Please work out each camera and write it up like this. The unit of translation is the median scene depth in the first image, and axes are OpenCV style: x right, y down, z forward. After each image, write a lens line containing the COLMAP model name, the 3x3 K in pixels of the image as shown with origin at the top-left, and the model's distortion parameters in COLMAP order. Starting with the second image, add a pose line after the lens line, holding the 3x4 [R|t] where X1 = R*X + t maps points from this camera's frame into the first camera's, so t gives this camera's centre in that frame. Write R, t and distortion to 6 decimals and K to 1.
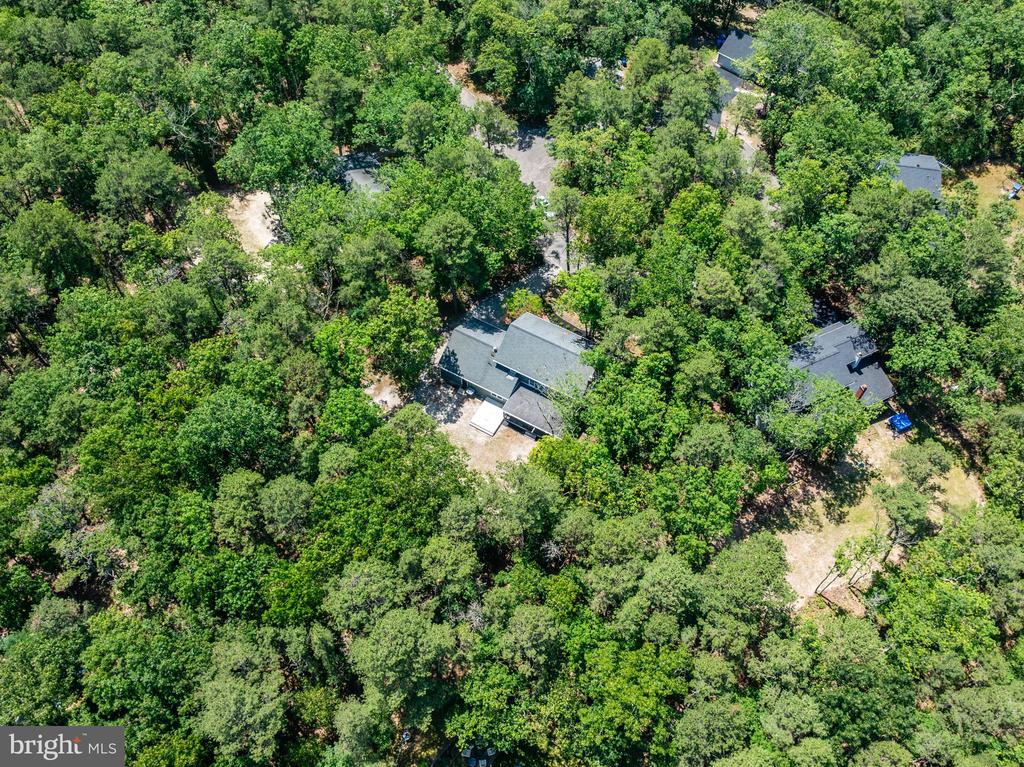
lens RADIAL K [[903.4, 0, 512.0], [0, 903.4, 383.5], [0, 0, 1]] dist [-0.007372, -0.060303]
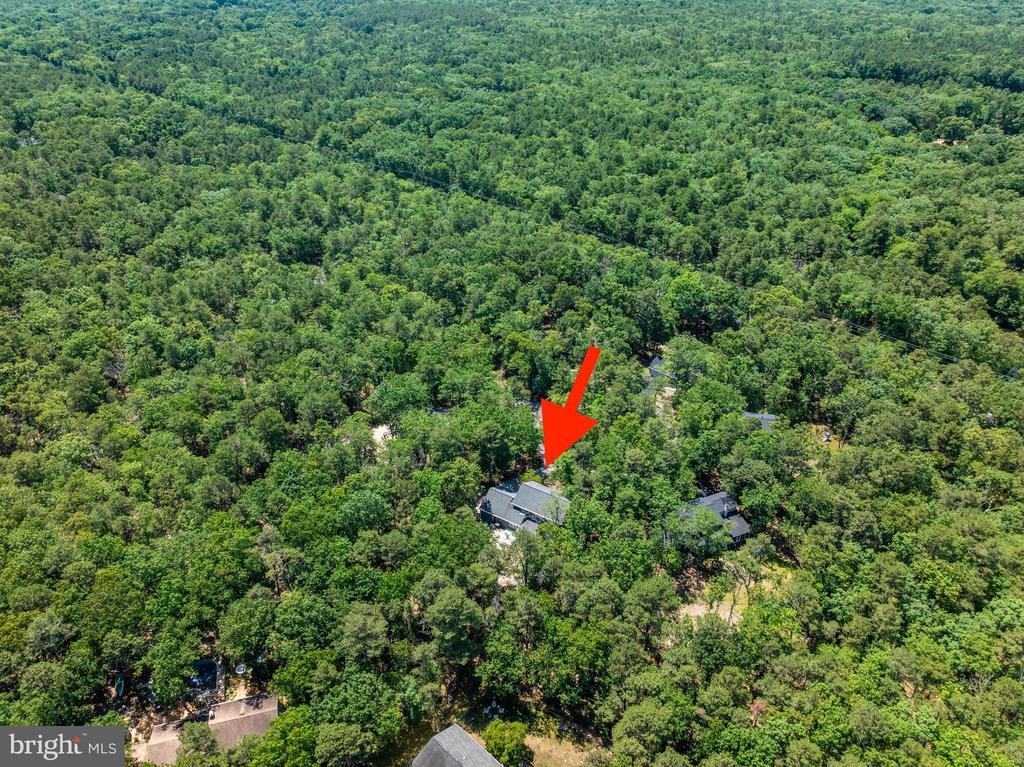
lens RADIAL K [[754.4, 0, 512.0], [0, 754.4, 383.5], [0, 0, 1]] dist [-0.000558, -0.000260]
pose [[0.999073, 0.020028, -0.038095, 0.030132], [-0.034416, 0.903271, -0.427689, 0.382087], [0.025844, 0.428603, 0.903123, -0.398658]]
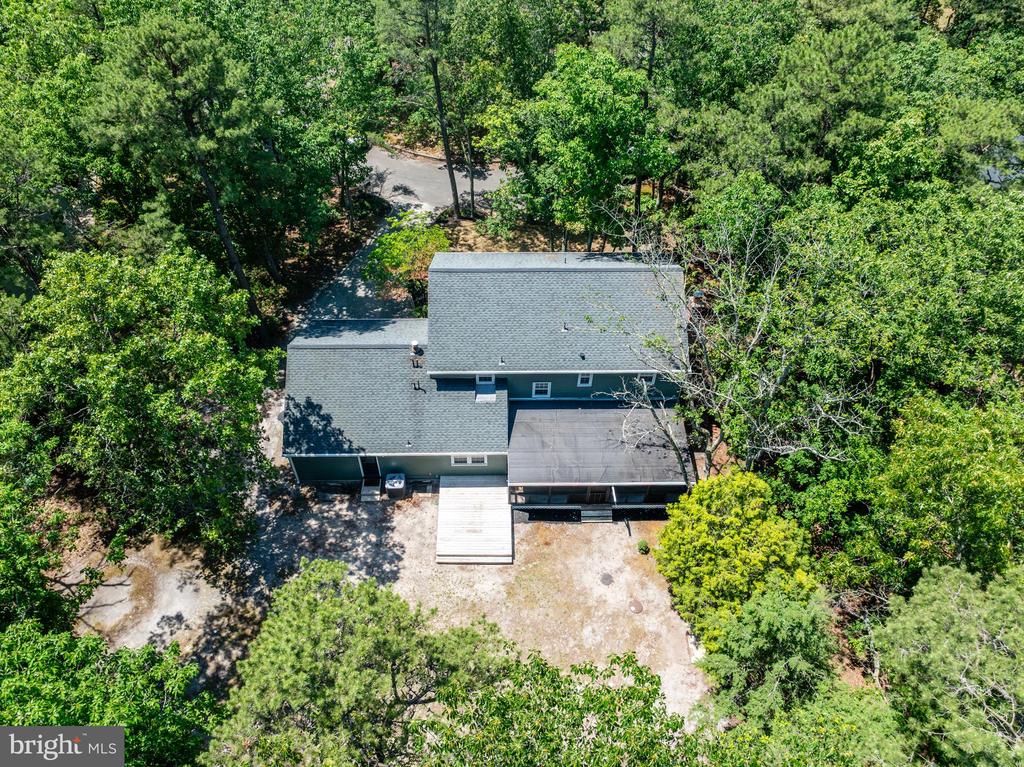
lens RADIAL K [[754.4, 0, 512.0], [0, 754.4, 383.5], [0, 0, 1]] dist [-0.000558, -0.000260]
pose [[0.863653, -0.377307, 0.334280, -0.094834], [0.422953, 0.903181, -0.073317, 0.015530], [-0.274252, 0.204705, 0.939618, 0.699237]]
